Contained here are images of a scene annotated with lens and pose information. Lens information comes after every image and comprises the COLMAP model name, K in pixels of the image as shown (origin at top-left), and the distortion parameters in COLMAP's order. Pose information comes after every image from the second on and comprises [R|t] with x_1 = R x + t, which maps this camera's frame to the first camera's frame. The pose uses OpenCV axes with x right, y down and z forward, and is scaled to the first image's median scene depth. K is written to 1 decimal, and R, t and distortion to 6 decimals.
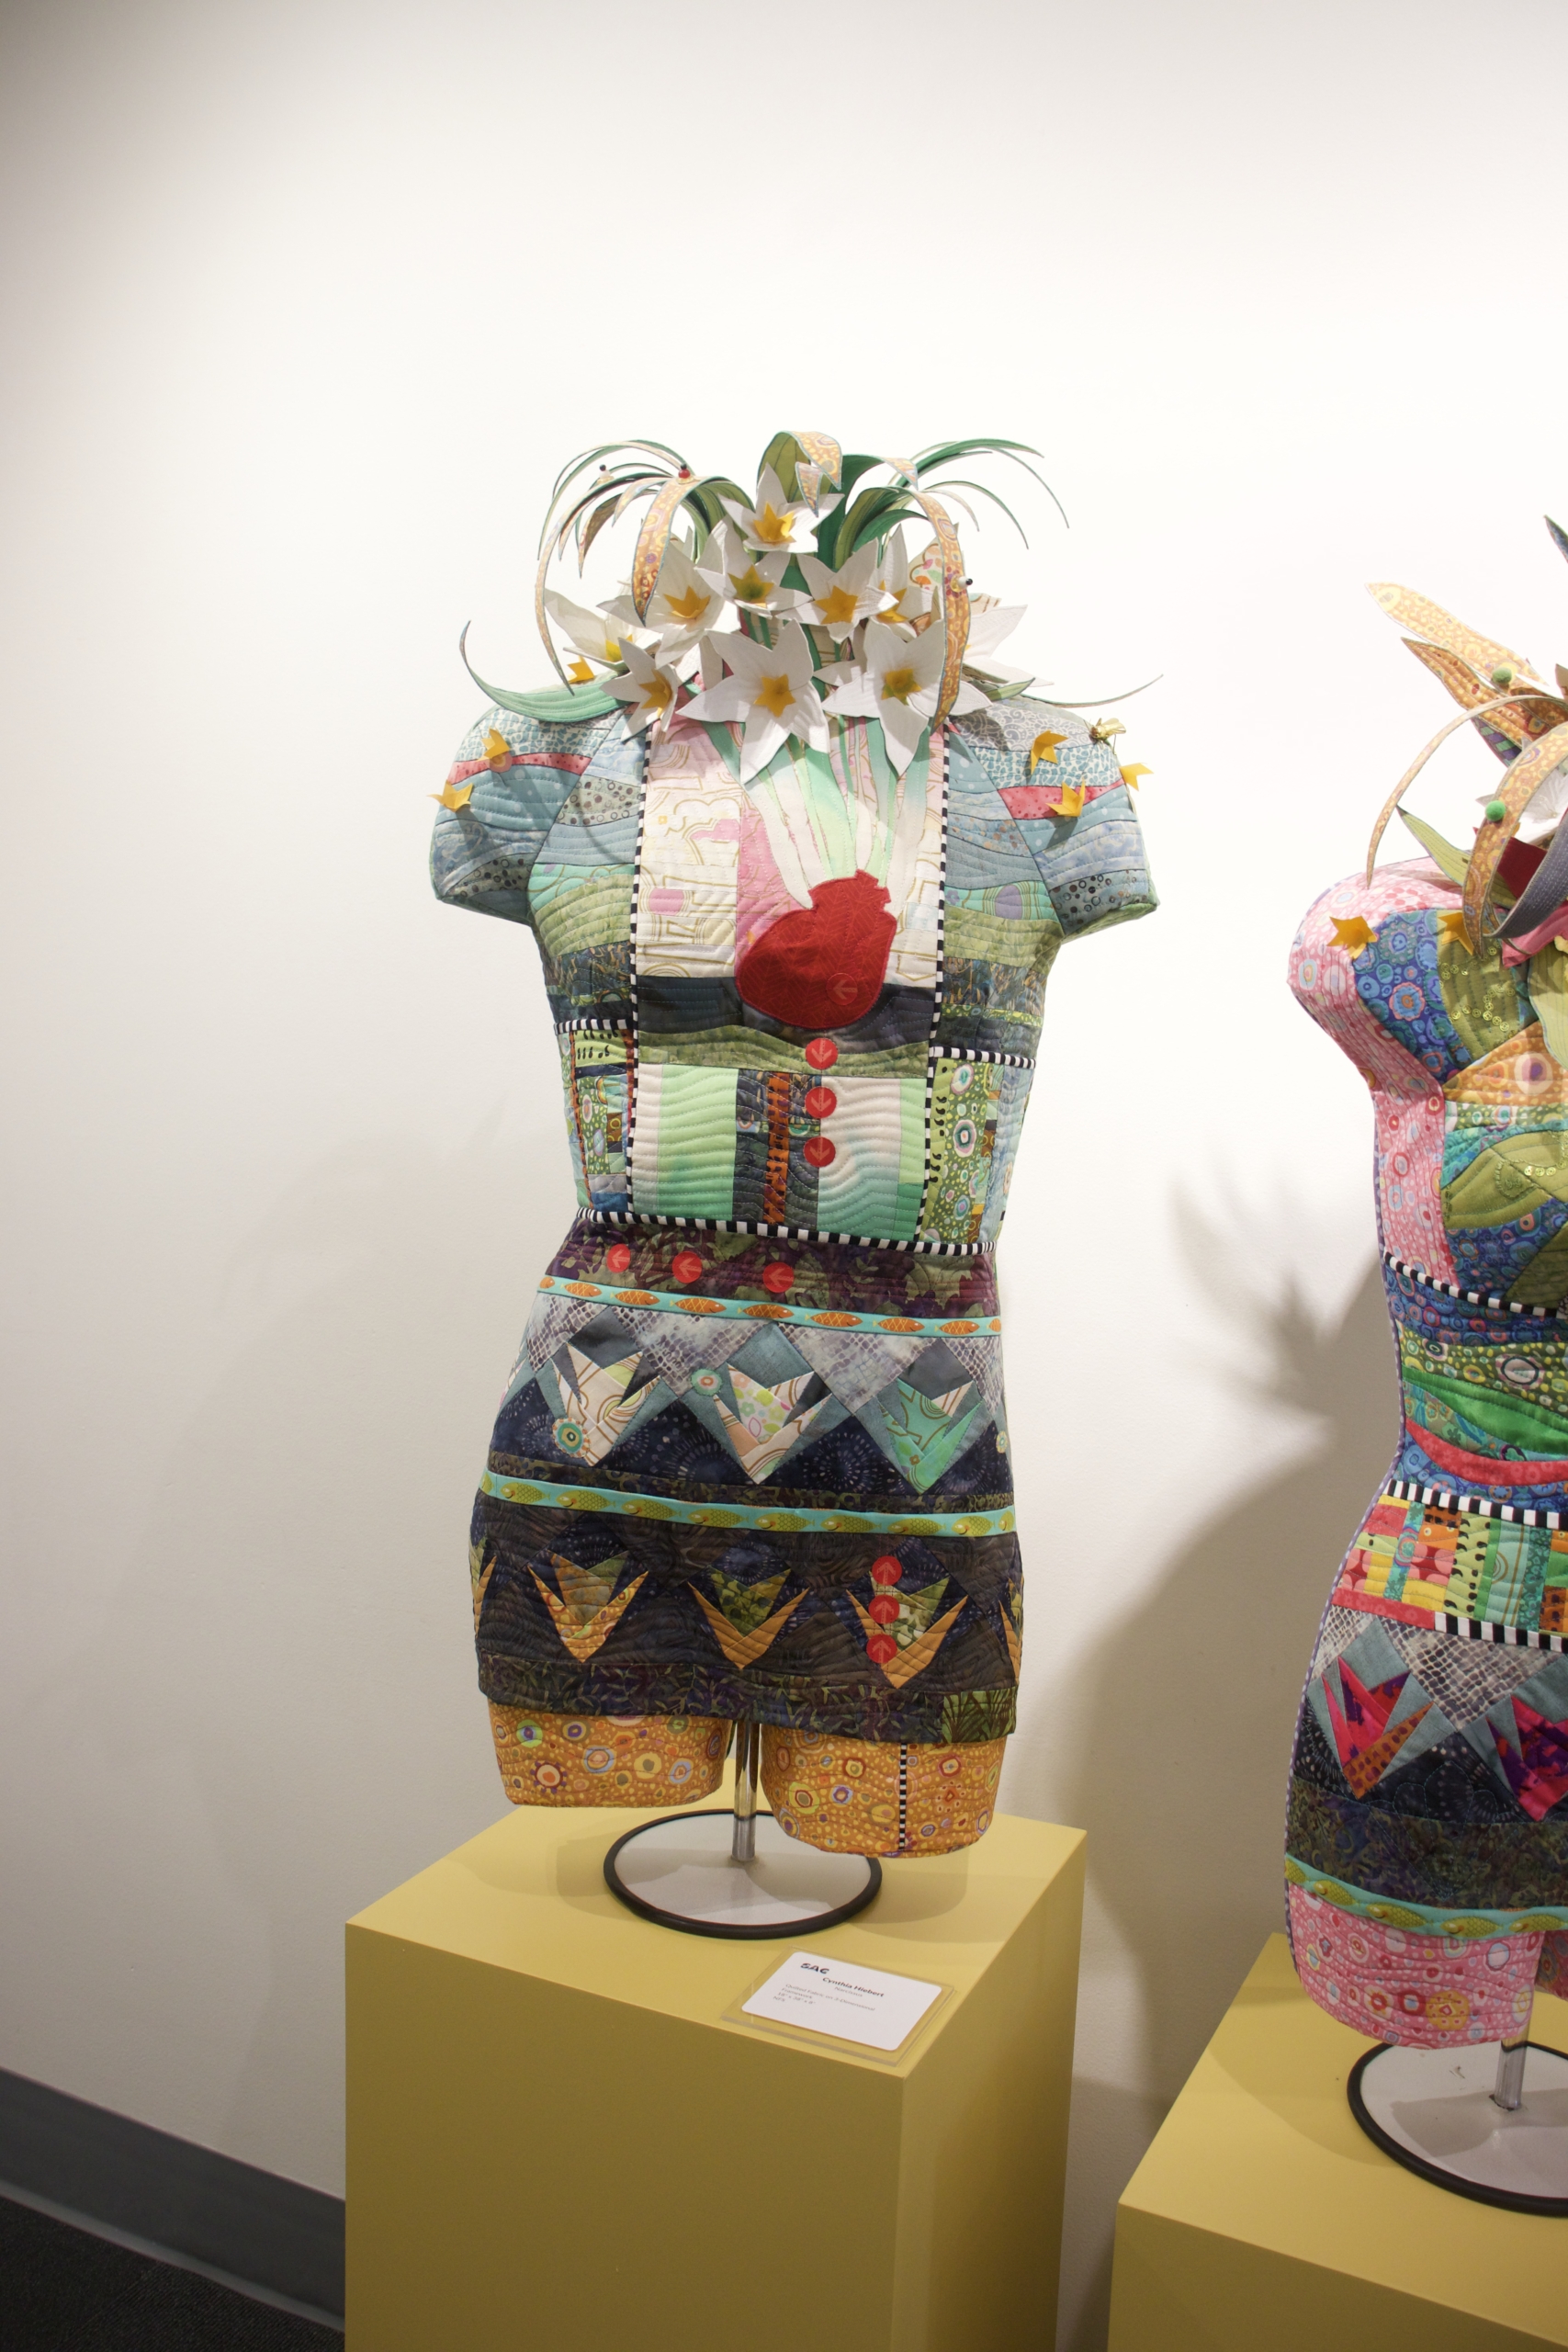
lens RADIAL K [[1928.7, 0, 780.5], [0, 1928.7, 1139.8], [0, 0, 1]] dist [-0.186481, 0.156314]
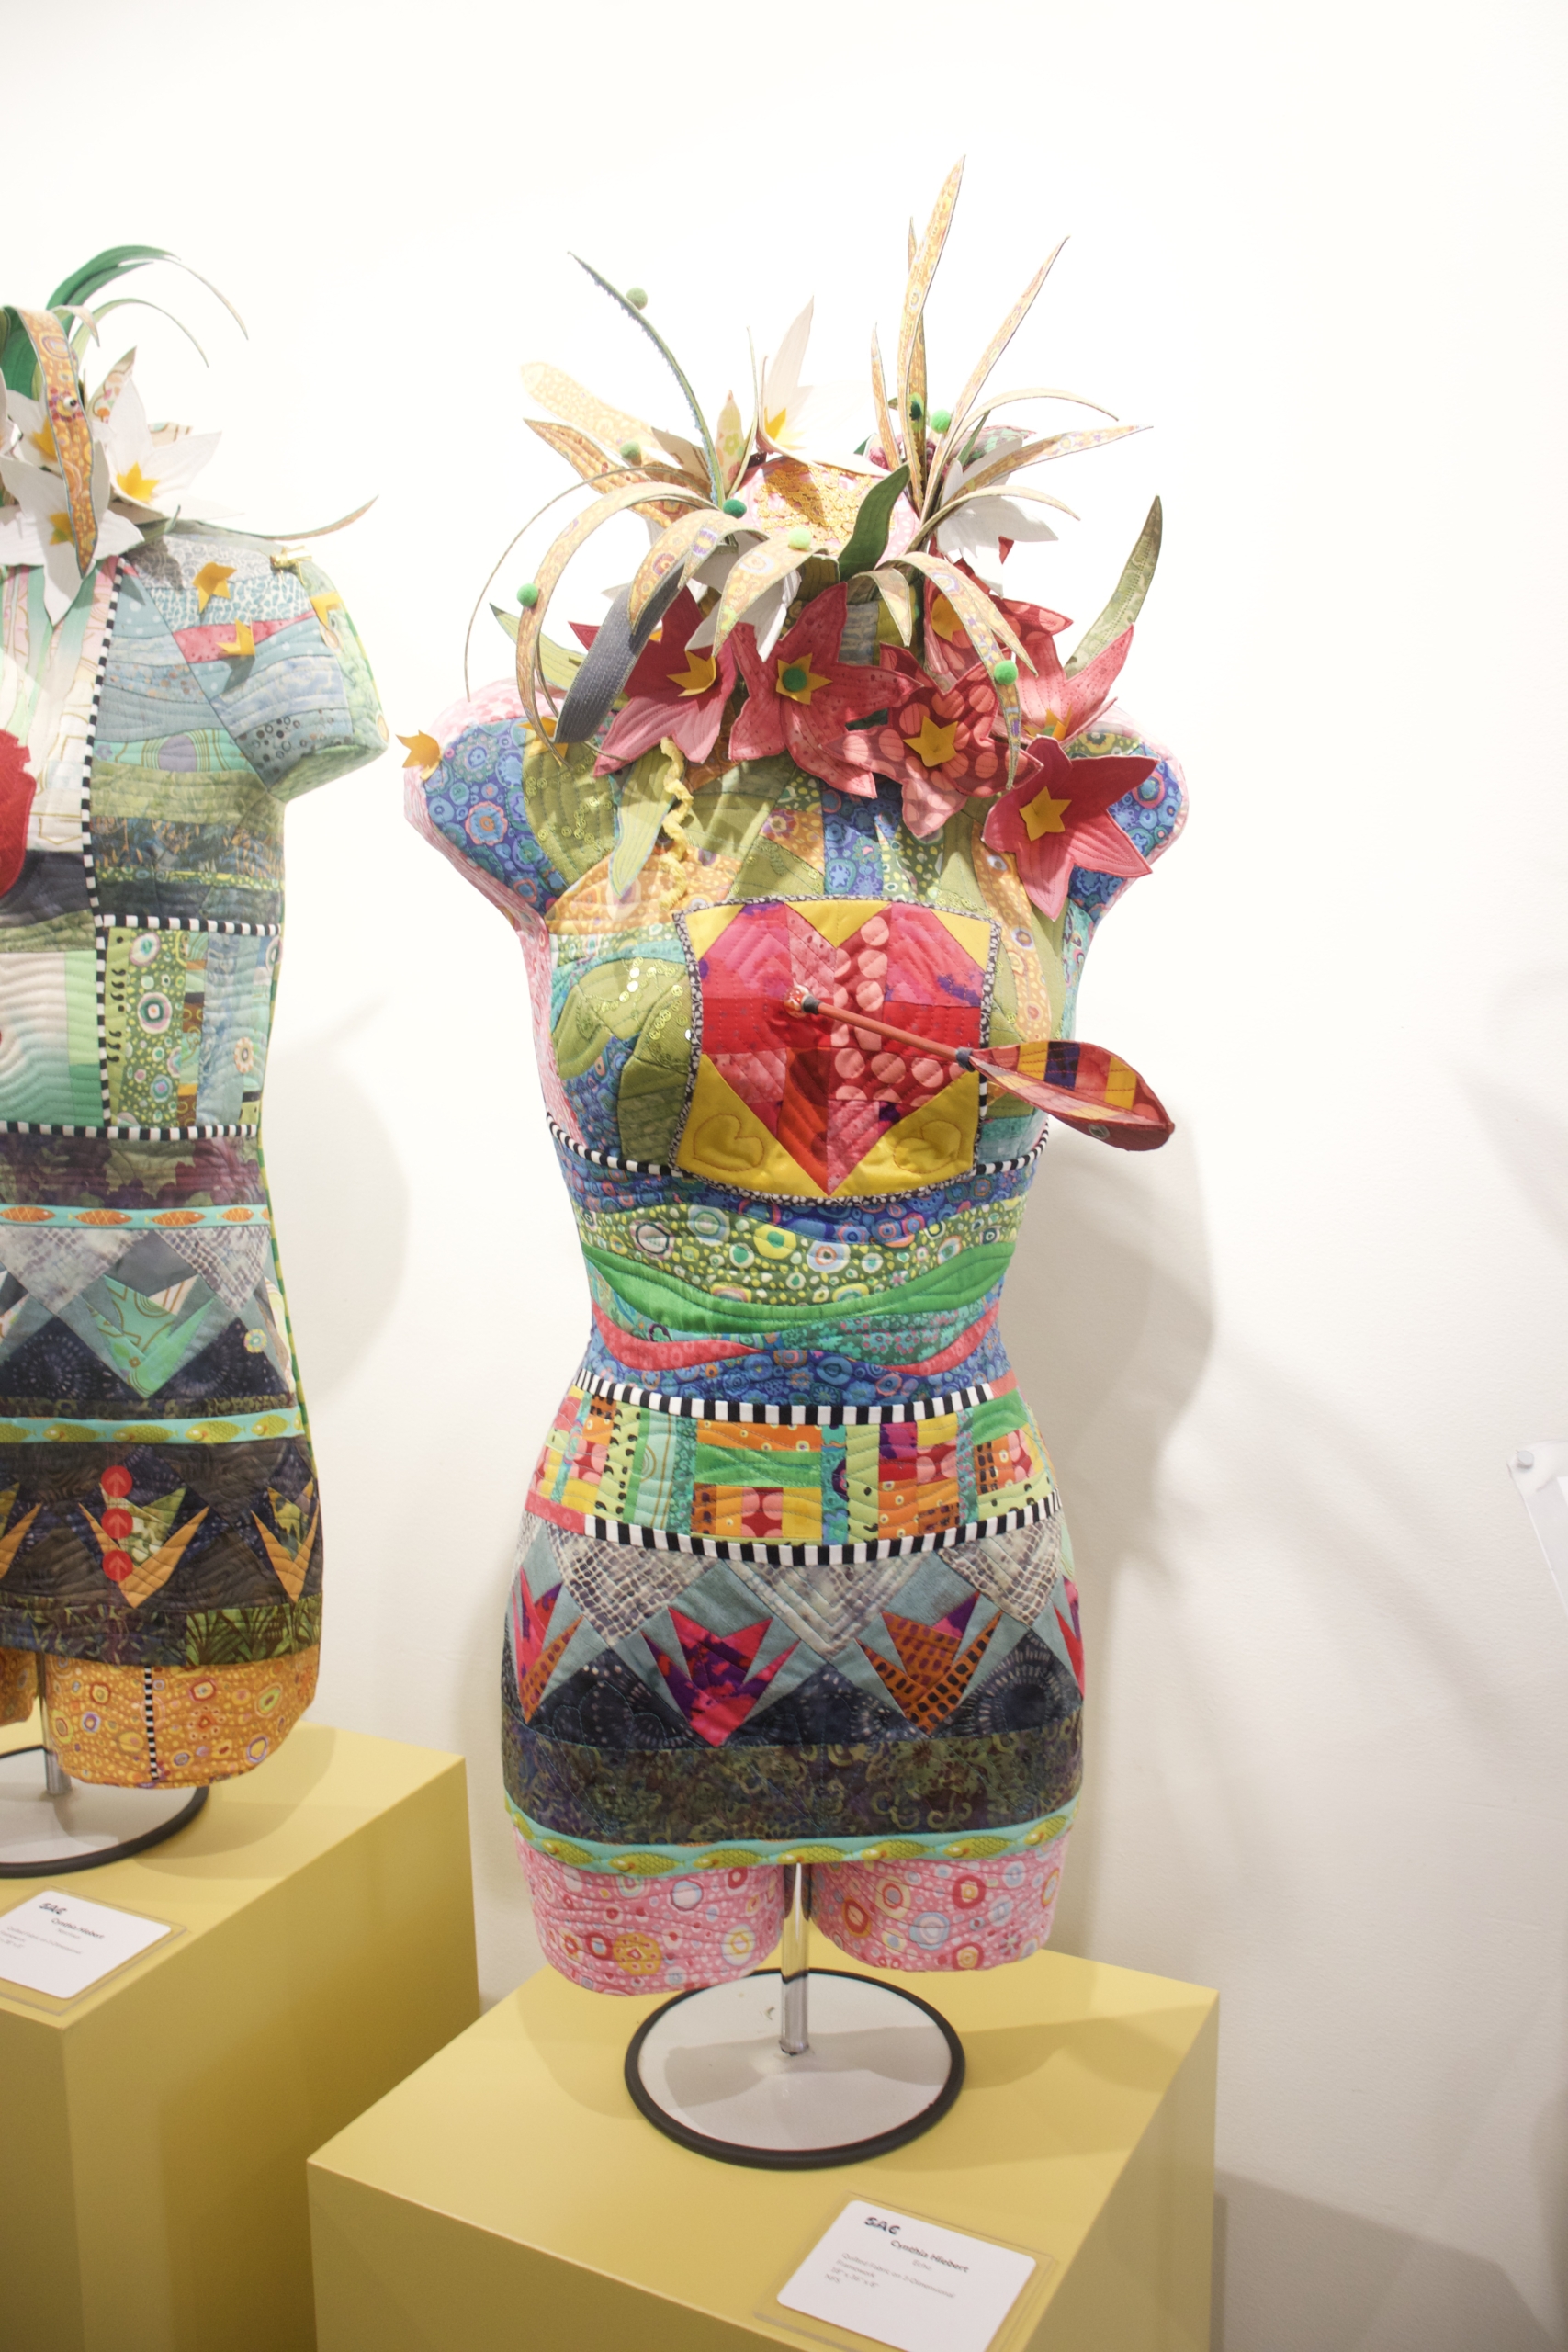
lens RADIAL K [[1928.7, 0, 780.5], [0, 1928.7, 1139.8], [0, 0, 1]] dist [-0.186481, 0.156314]
pose [[0.998816, -0.048147, -0.006985, 0.408831], [0.048387, 0.998036, 0.039774, 0.039237], [0.005057, -0.040065, 0.999184, 0.093595]]
